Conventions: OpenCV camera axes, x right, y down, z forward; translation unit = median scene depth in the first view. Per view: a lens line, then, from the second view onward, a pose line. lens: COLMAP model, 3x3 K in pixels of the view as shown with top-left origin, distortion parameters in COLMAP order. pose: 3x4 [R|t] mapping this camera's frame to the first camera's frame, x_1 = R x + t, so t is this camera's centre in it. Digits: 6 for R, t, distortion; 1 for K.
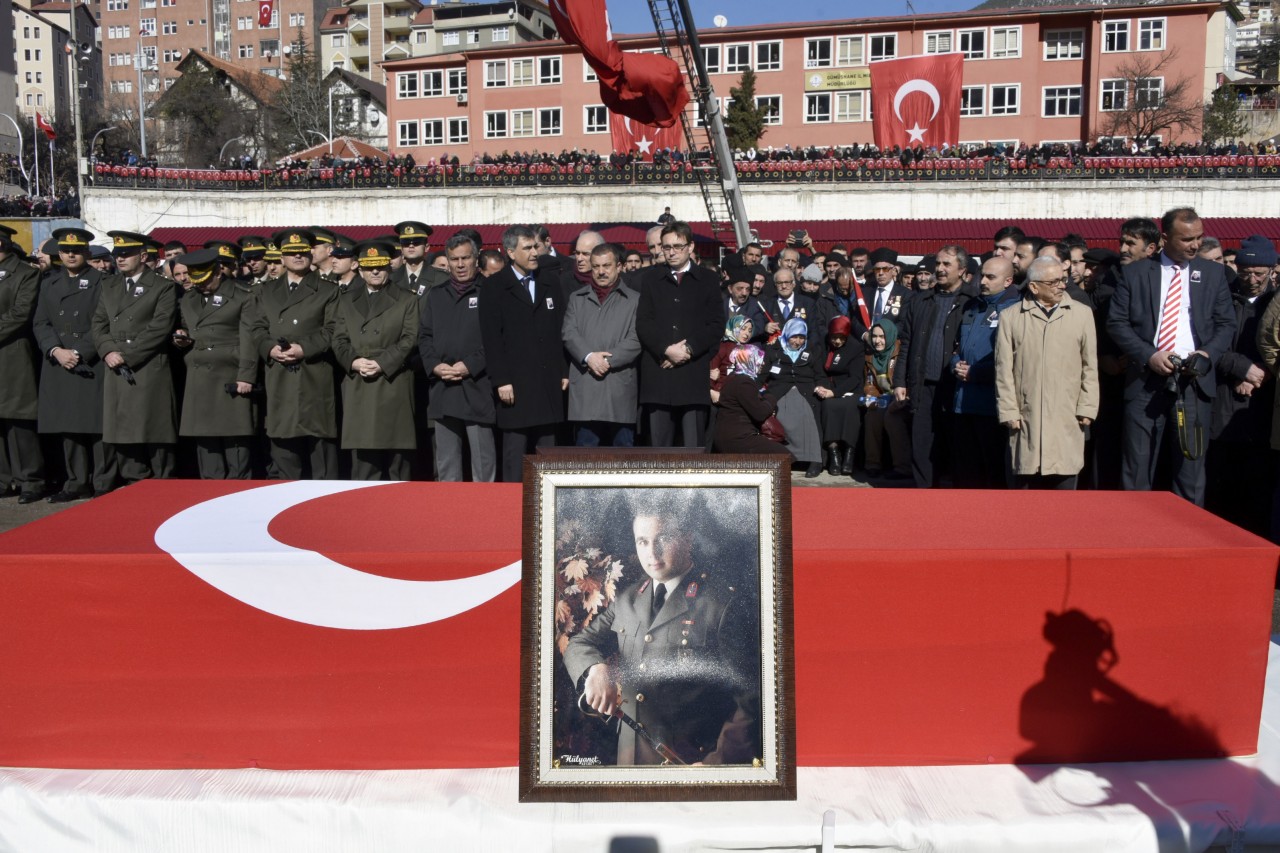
lens RADIAL K [[1218.5, 0, 640.0], [0, 1218.5, 426.5], [0, 0, 1]] dist [-0.006336, 0.000381]
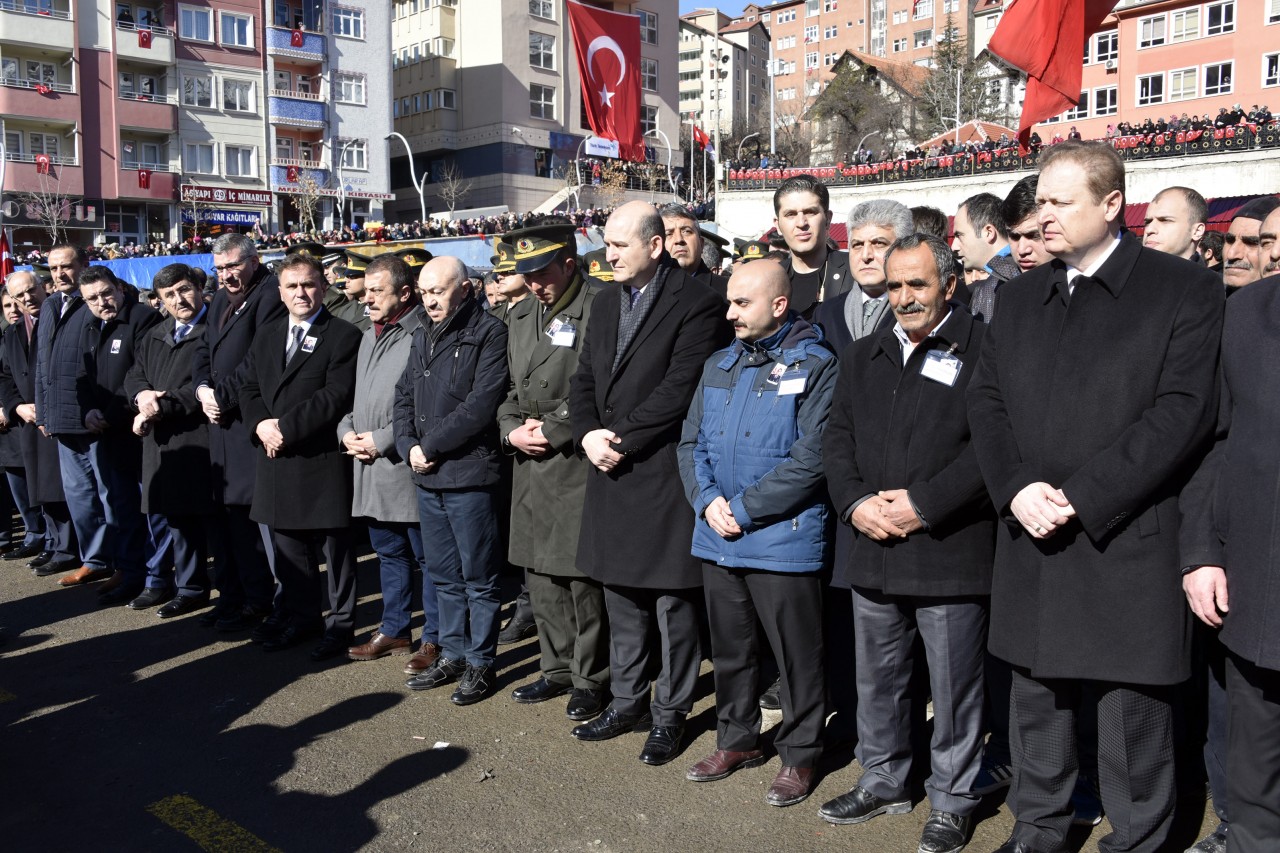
lens RADIAL K [[1156.1, 0, 637.7], [0, 1156.1, 410.7], [0, 0, 1]] dist [0.002877, 0.021987]
pose [[0.840723, 0.037674, -0.540154, 0.031671], [-0.033788, 0.999283, 0.017109, -0.017526], [0.540411, 0.003867, 0.841392, 0.095313]]
